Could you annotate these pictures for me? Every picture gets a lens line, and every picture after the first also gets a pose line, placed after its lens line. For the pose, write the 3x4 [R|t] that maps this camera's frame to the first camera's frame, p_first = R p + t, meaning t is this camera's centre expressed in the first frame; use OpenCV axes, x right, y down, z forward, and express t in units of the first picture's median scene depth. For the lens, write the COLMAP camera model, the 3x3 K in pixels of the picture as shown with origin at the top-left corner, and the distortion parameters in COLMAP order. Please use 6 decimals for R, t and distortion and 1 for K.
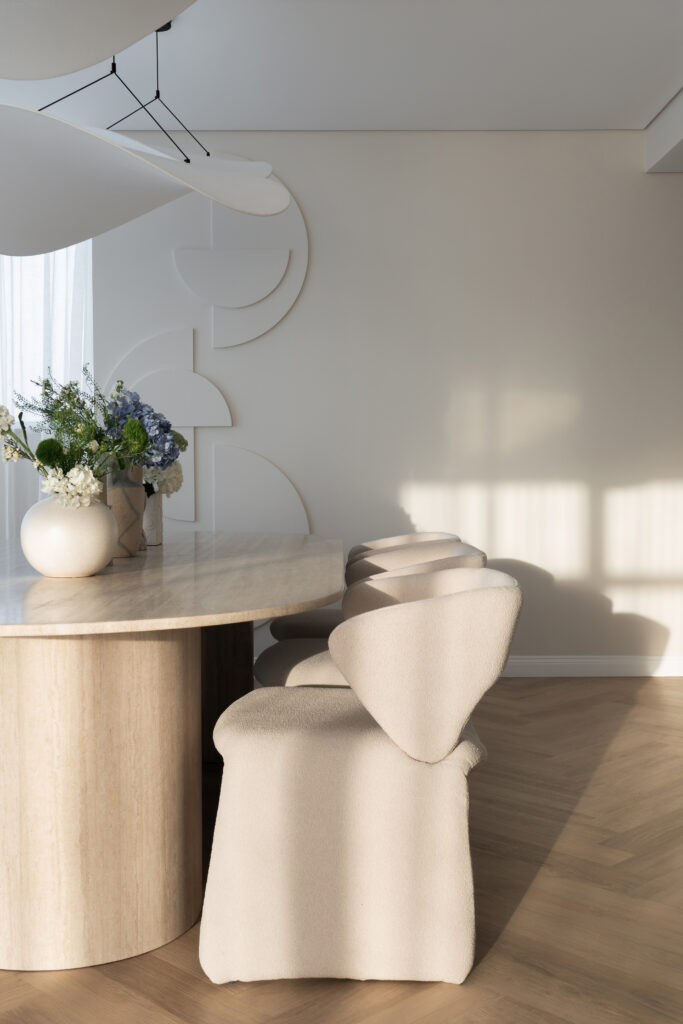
lens RADIAL K [[1153.2, 0, 307.3], [0, 1153.2, 560.3], [0, 0, 1]] dist [0.003224, 0.000000]
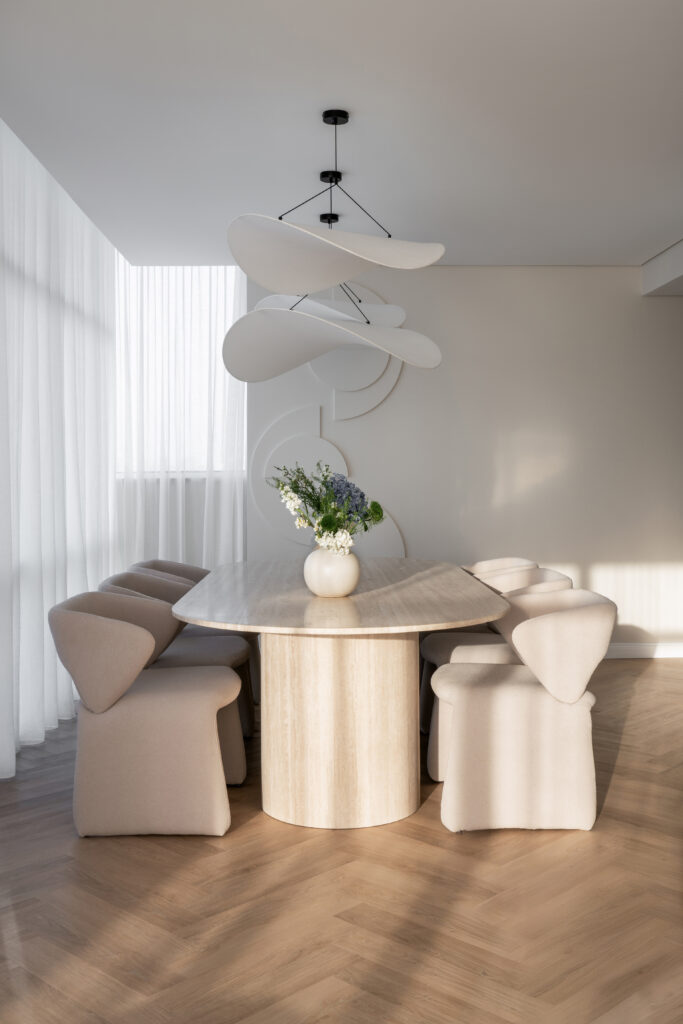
lens RADIAL K [[1079.7, 0, 316.2], [0, 1079.7, 493.8], [0, 0, 1]] dist [-0.019526, 0.000000]
pose [[0.999502, -0.003326, 0.031387, -0.284338], [0.005082, 0.998415, -0.056055, -0.046875], [-0.031151, 0.056186, 0.997934, -0.557723]]
